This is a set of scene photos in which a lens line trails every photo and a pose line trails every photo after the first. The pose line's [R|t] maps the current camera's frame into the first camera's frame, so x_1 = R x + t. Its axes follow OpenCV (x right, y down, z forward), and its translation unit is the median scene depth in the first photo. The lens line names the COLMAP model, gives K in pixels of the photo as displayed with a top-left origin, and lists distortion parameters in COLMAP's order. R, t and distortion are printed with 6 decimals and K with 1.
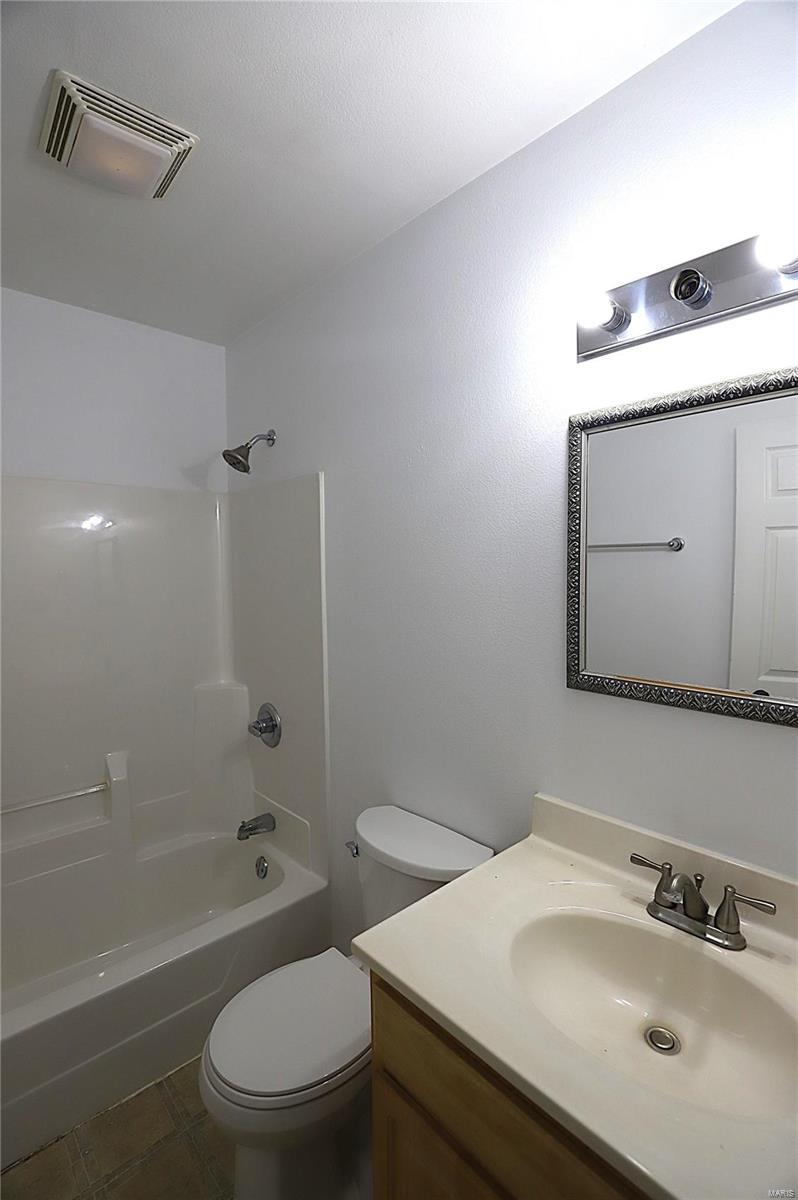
lens RADIAL K [[559.0, 0, 399.0], [0, 559.0, 600.0], [0, 0, 1]] dist [0.000269, 0.000126]
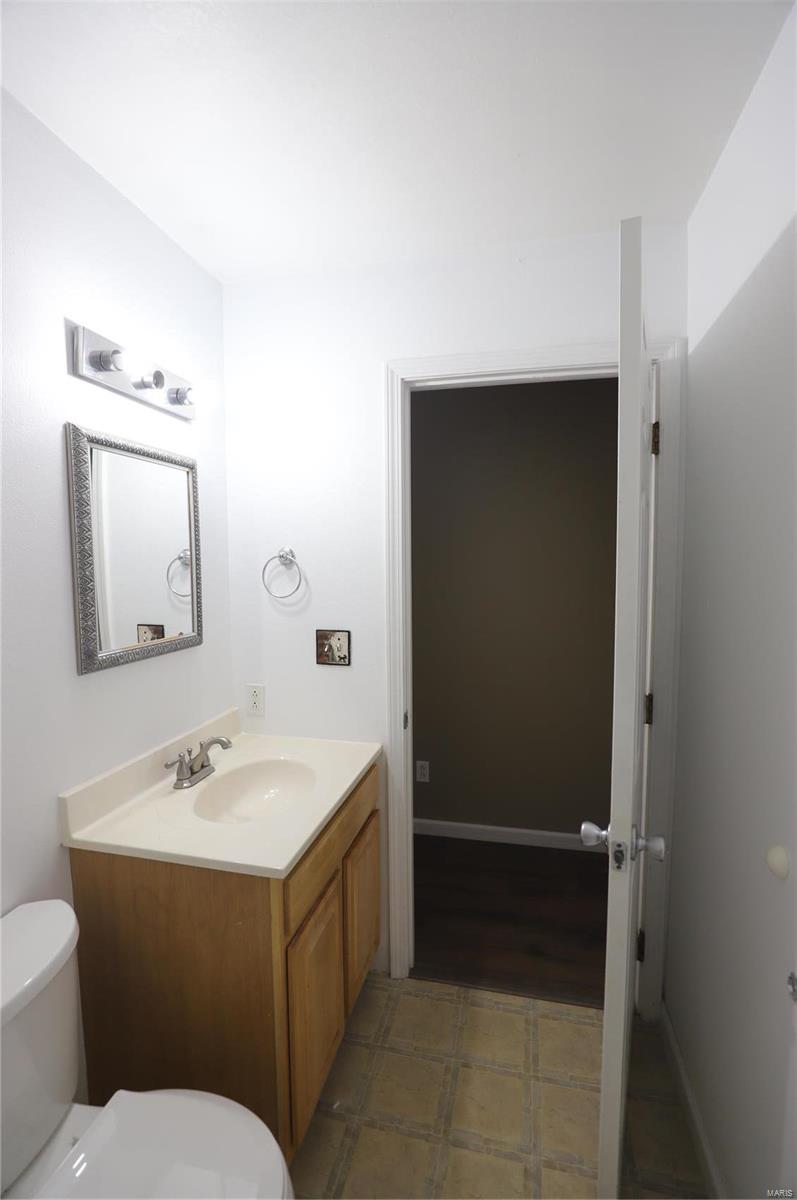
lens RADIAL K [[559.0, 0, 398.5], [0, 559.0, 600.0], [0, 0, 1]] dist [0.000269, 0.000126]
pose [[-0.560854, -0.042151, 0.826841, -1.078260], [0.068069, 0.992974, 0.096792, -0.058109], [-0.825112, 0.110568, -0.554044, 1.254694]]
